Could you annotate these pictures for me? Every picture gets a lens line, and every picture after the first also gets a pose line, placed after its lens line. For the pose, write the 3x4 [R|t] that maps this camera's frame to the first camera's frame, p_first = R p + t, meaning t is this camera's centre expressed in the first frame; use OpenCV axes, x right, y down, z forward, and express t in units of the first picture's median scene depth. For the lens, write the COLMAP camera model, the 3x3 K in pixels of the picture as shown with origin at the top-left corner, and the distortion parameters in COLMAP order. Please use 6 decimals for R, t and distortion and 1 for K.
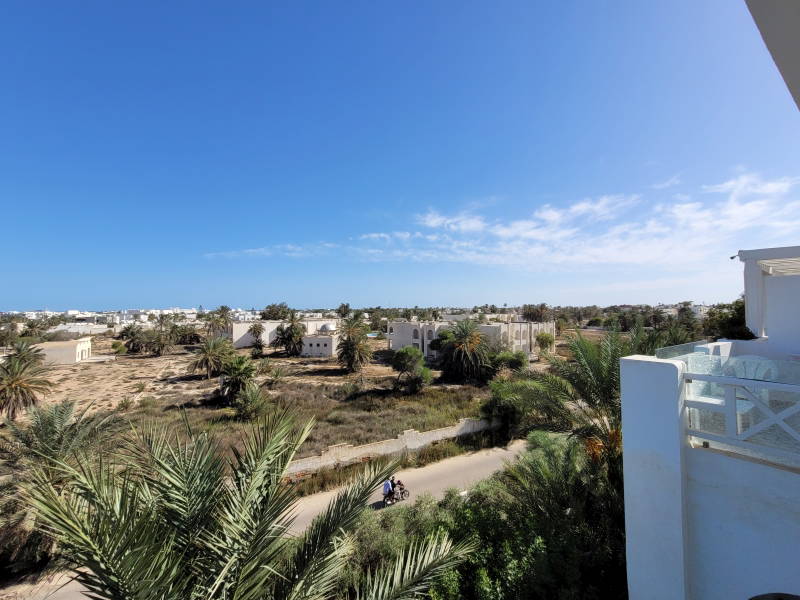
lens RADIAL K [[318.6, 0, 400.0], [0, 318.6, 300.0], [0, 0, 1]] dist [0.007044, -0.000187]
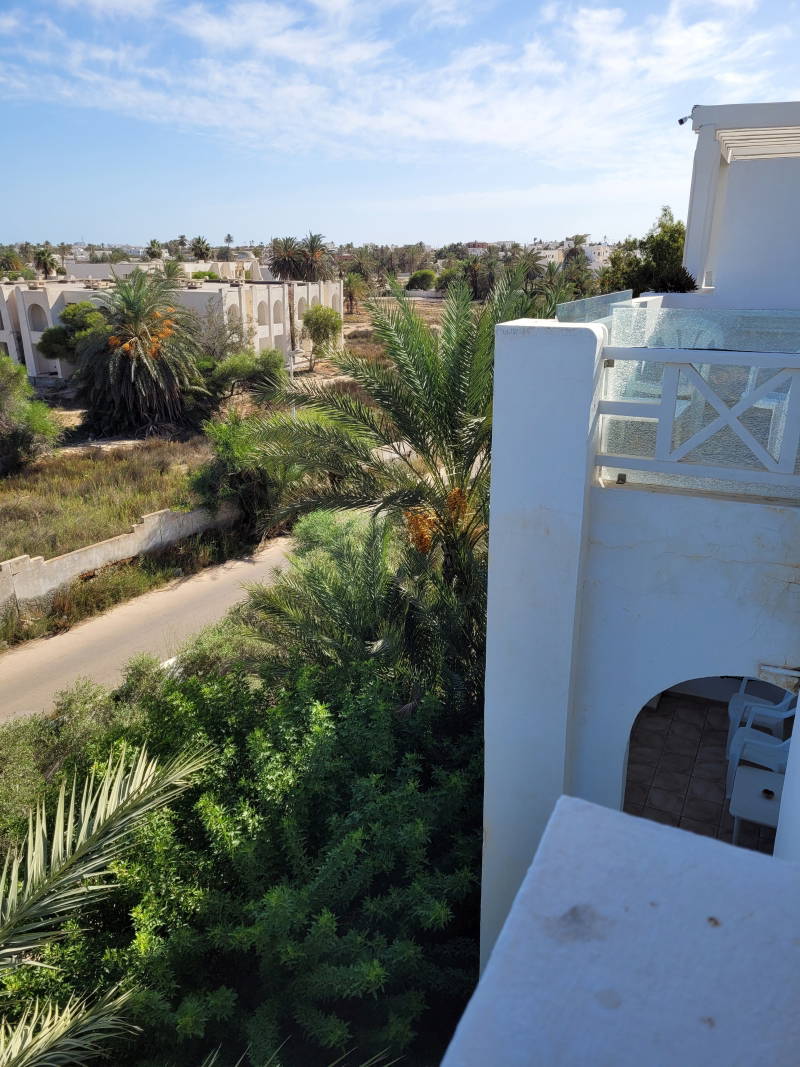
lens RADIAL K [[856.7, 0, 400.0], [0, 856.7, 533.5], [0, 0, 1]] dist [0.099214, -0.138761]
pose [[0.890798, -0.159852, 0.425355, 0.000554], [-0.023889, 0.918311, 0.395139, -0.069862], [-0.453772, -0.362151, 0.814210, -0.100374]]
